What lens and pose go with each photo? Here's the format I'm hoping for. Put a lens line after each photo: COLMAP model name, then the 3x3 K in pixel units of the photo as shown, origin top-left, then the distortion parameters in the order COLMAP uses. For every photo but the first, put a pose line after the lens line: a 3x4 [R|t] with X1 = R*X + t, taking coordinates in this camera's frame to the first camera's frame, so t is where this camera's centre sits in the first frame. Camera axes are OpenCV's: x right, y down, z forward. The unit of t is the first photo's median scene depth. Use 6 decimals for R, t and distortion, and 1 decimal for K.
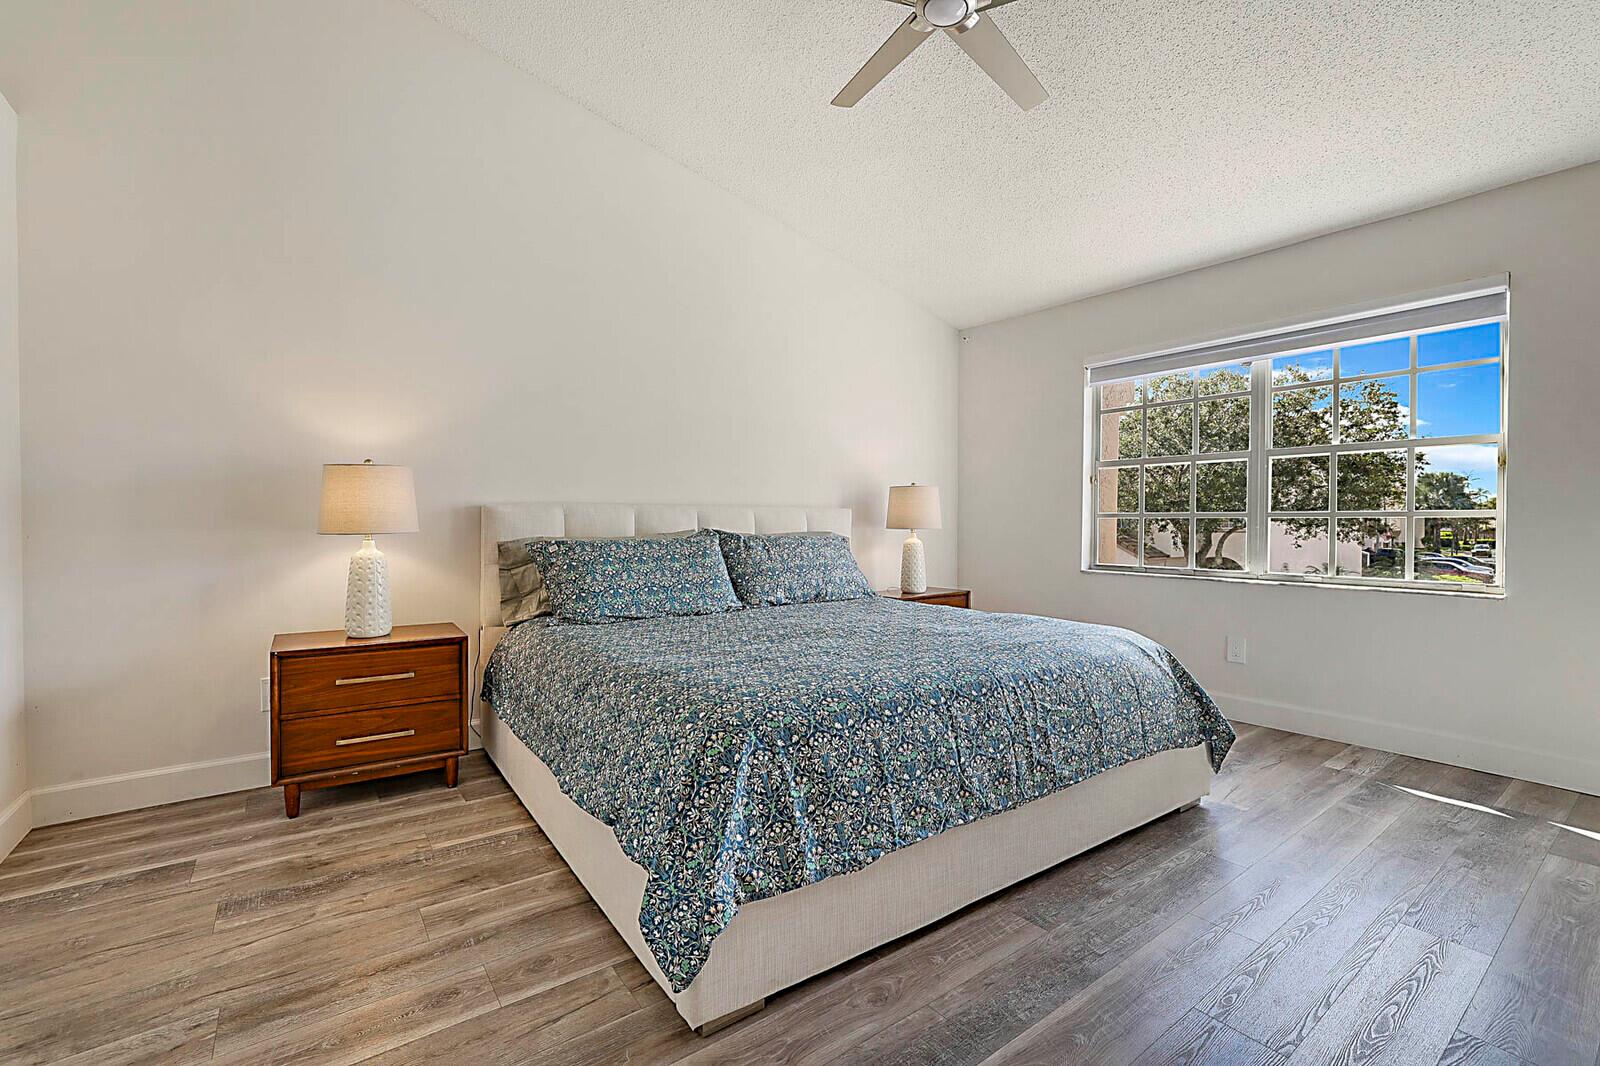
lens RADIAL K [[681.7, 0, 790.8], [0, 681.7, 541.3], [0, 0, 1]] dist [-0.026123, 0.001520]
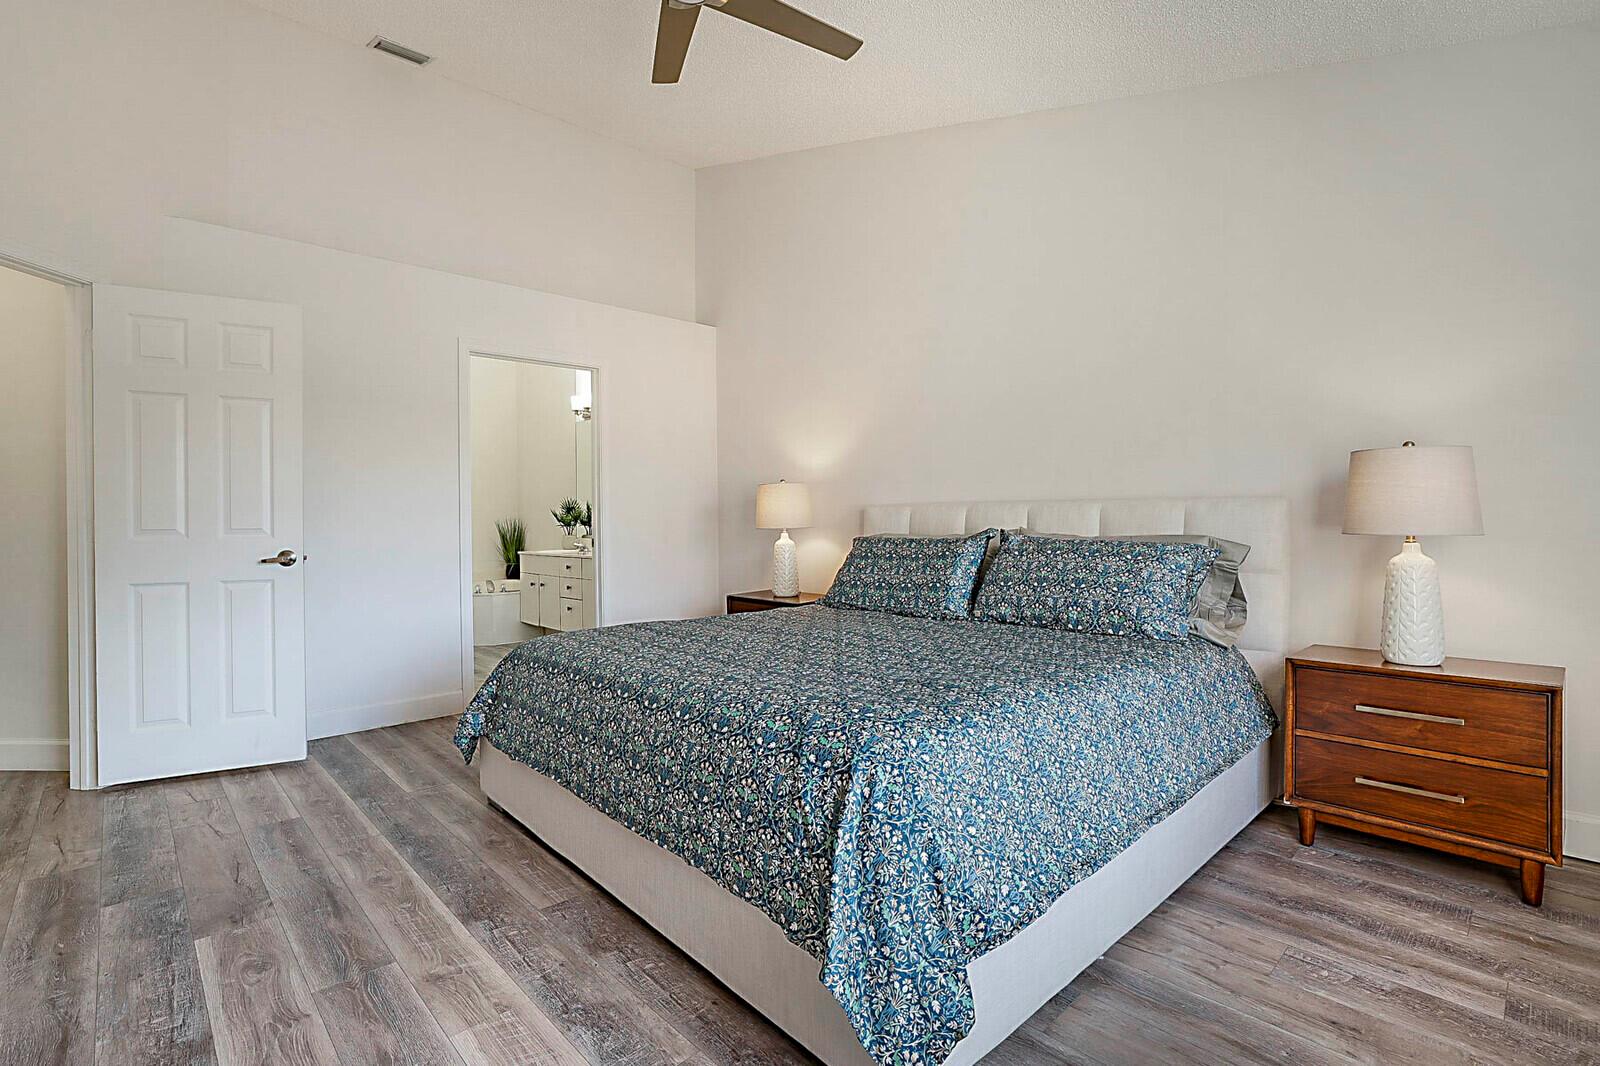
lens RADIAL K [[772.9, 0, 793.0], [0, 772.9, 526.5], [0, 0, 1]] dist [-0.001169, -0.000158]
pose [[0.108724, 0.001263, -0.994071, 1.510811], [-0.023625, 0.999720, -0.001314, -0.022163], [0.993791, 0.023627, 0.108723, 1.165129]]
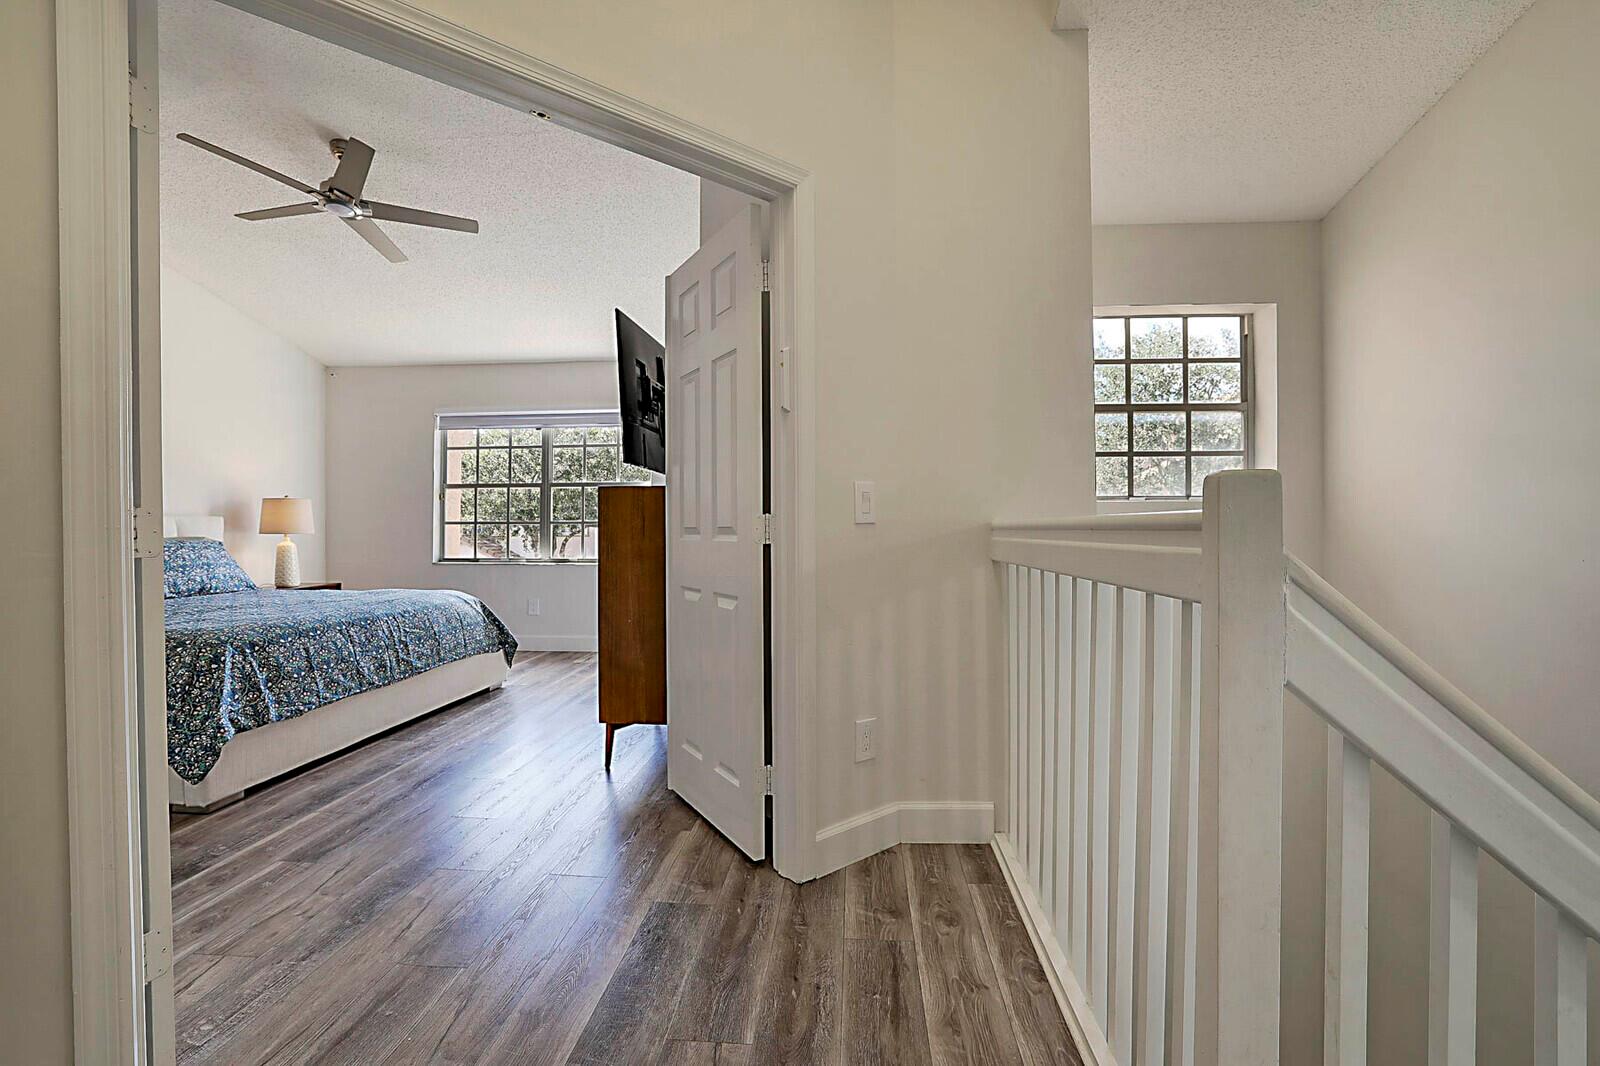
lens RADIAL K [[681.7, 0, 797.6], [0, 681.7, 535.7], [0, 0, 1]] dist [-0.026123, 0.001520]
pose [[0.635757, -0.008205, 0.771846, -0.366562], [0.021356, 0.999748, -0.006962, 0.029259], [-0.771594, 0.020909, 0.635772, -1.005194]]
